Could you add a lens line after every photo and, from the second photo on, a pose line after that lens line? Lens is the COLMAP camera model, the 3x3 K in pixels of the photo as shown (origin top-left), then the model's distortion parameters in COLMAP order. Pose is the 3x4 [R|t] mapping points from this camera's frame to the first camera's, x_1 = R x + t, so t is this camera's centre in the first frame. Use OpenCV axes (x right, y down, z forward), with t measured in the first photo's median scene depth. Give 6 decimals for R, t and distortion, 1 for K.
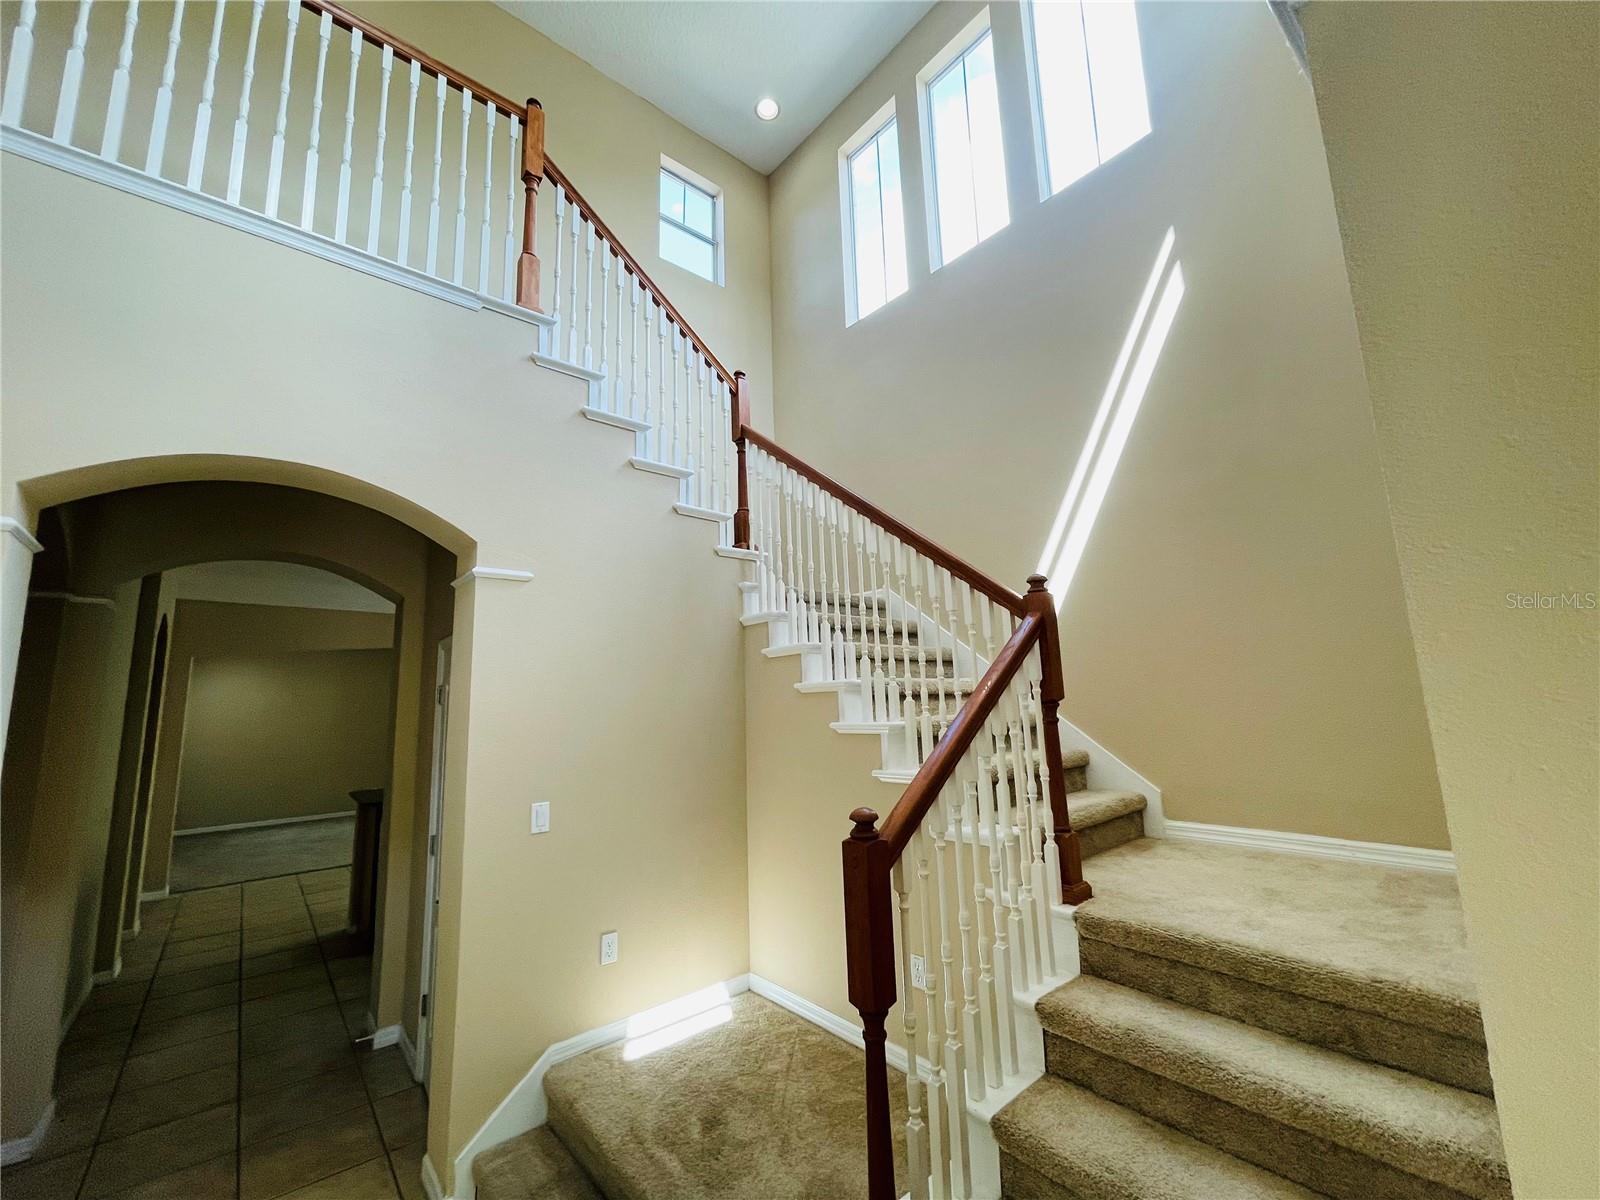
lens RADIAL K [[645.4, 0, 797.2], [0, 645.4, 605.2], [0, 0, 1]] dist [0.001919, -0.000319]
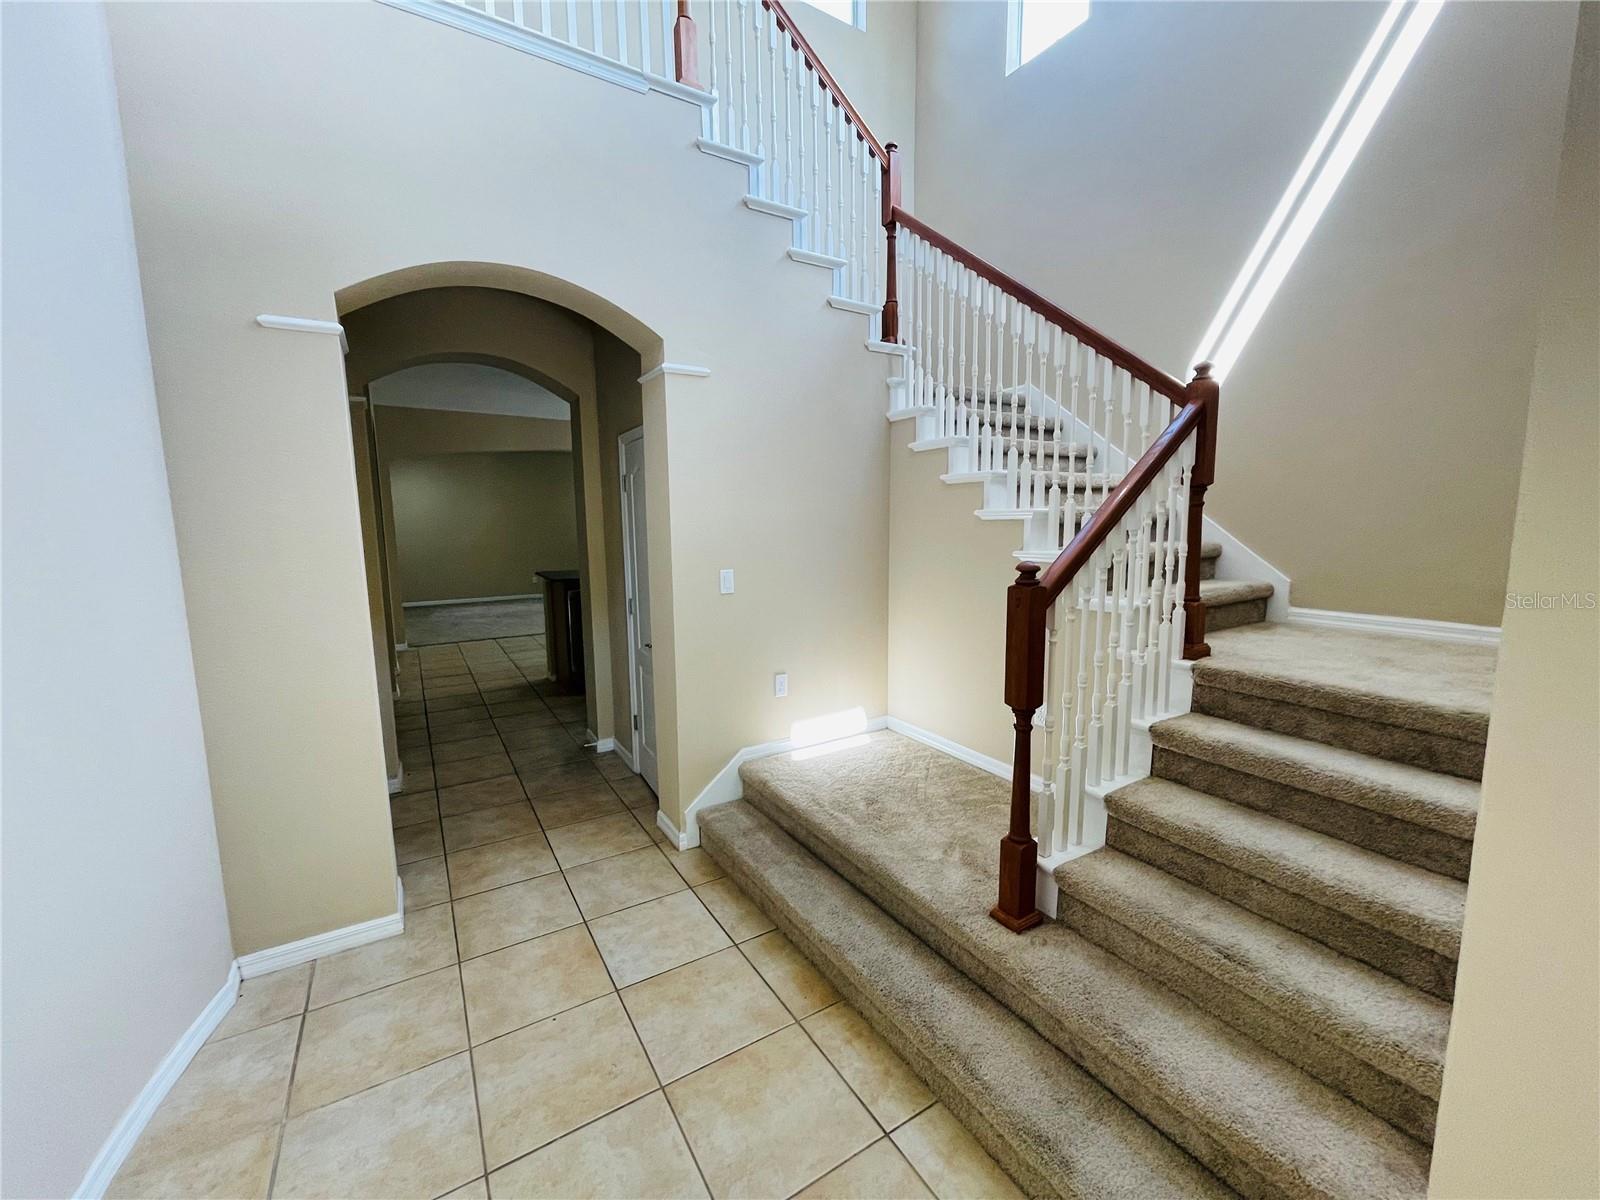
lens RADIAL K [[647.5, 0, 797.0], [0, 647.5, 602.0], [0, 0, 1]] dist [-0.002079, 0.000482]
pose [[0.988384, 0.039103, -0.146863, -0.086244], [0.003397, 0.960409, 0.278572, 0.026401], [0.151941, -0.275835, 0.949120, -0.147415]]
